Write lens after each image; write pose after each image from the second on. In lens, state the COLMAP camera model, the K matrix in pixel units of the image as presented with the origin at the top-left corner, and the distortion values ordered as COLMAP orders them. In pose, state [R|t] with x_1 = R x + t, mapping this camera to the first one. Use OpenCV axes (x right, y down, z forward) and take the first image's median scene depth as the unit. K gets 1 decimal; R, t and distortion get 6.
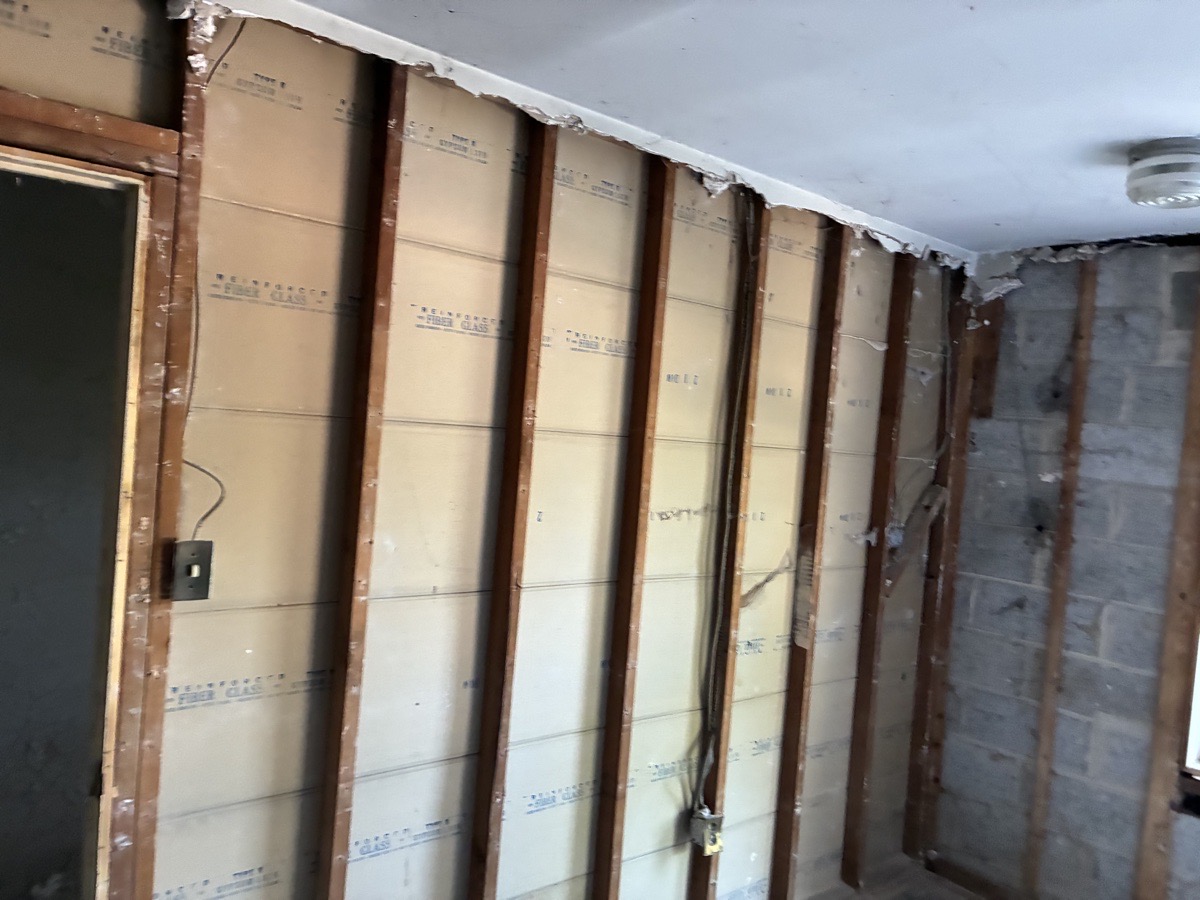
lens RADIAL K [[895.5, 0, 603.0], [0, 895.5, 435.8], [0, 0, 1]] dist [0.058677, -0.087570]
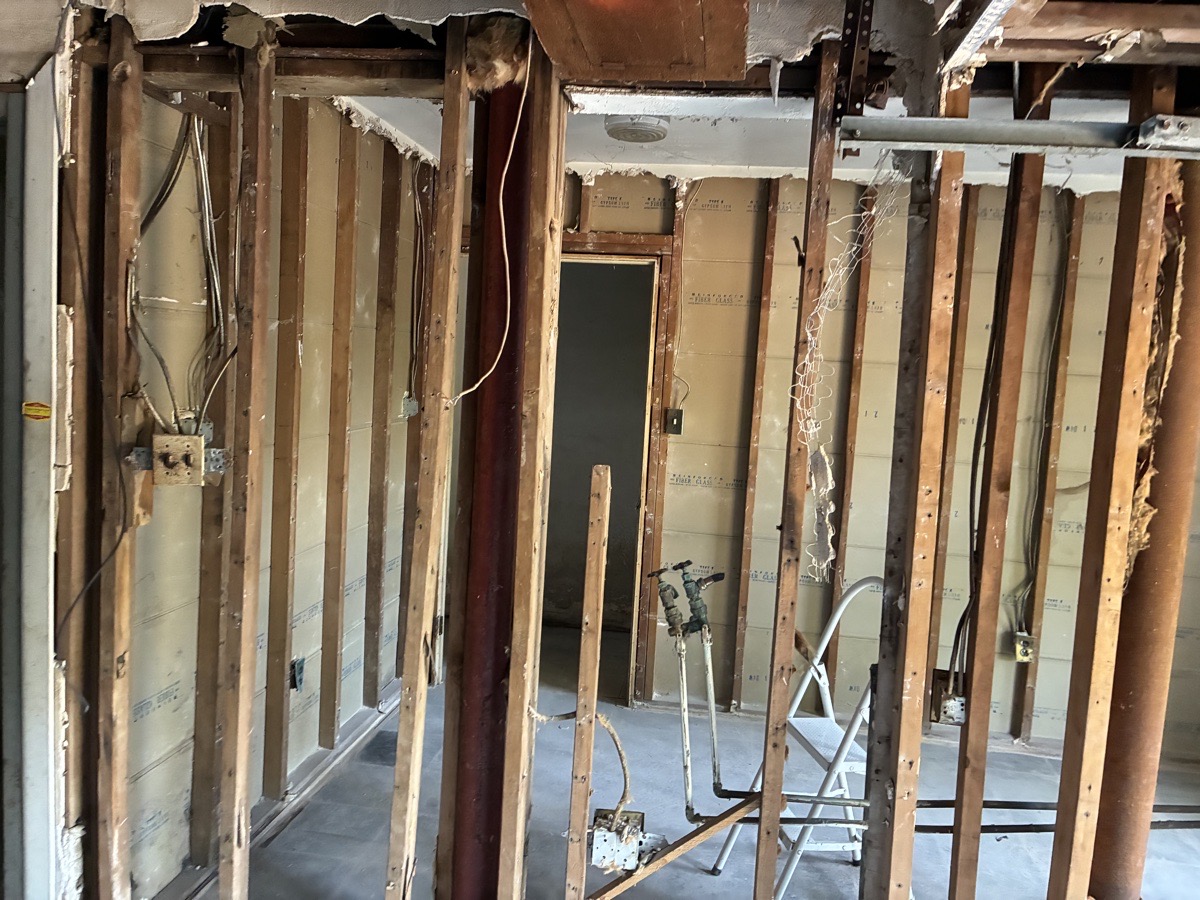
lens RADIAL K [[902.0, 0, 598.3], [0, 902.0, 434.8], [0, 0, 1]] dist [0.040506, -0.053188]
pose [[0.662827, 0.016384, -0.748594, 0.632526], [-0.016141, 0.999841, 0.007591, 0.091416], [0.748599, 0.007052, 0.662986, -0.380957]]
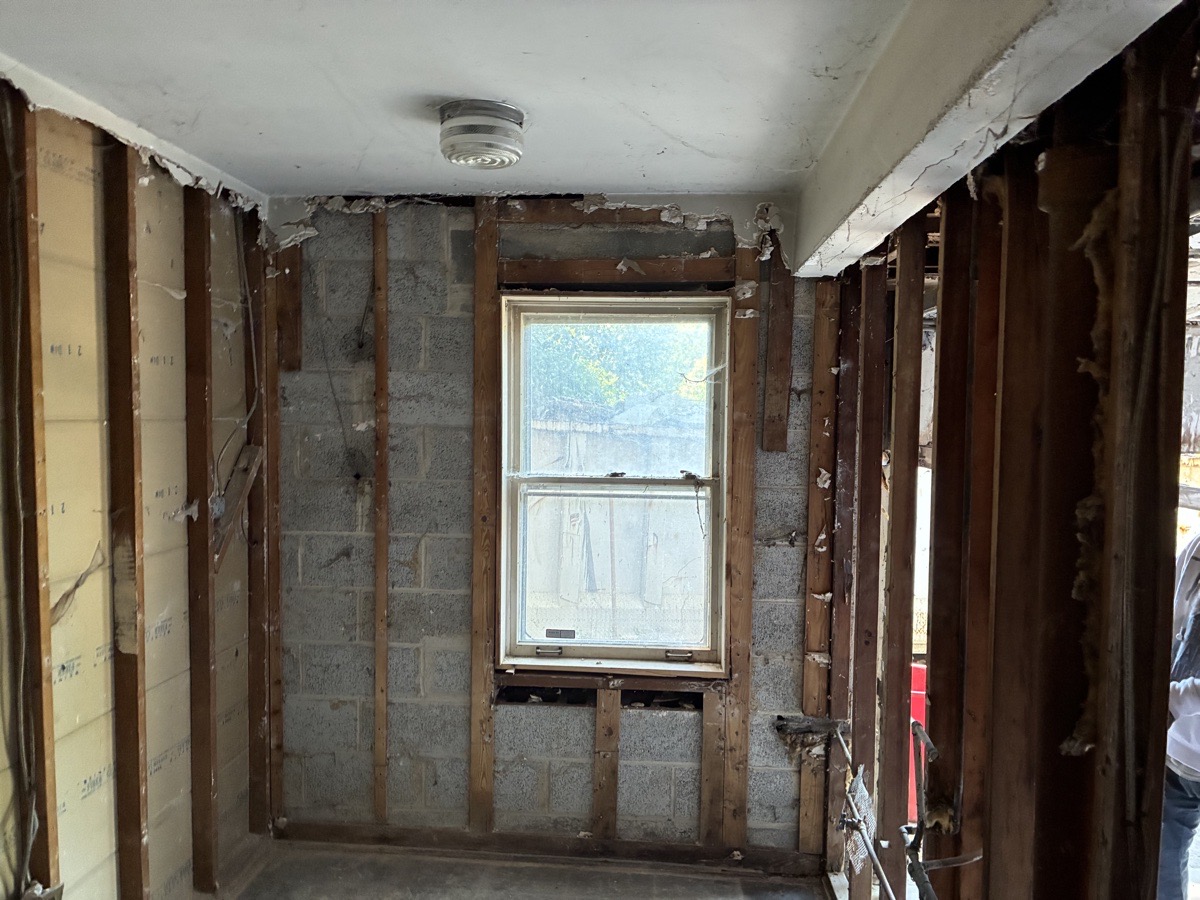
lens RADIAL K [[900.6, 0, 598.0], [0, 900.6, 456.0], [0, 0, 1]] dist [0.046323, -0.057751]
pose [[0.696849, -0.113393, 0.708197, -0.052693], [0.060156, 0.993184, 0.099831, -0.007117], [-0.714690, -0.026965, 0.698921, 0.092998]]
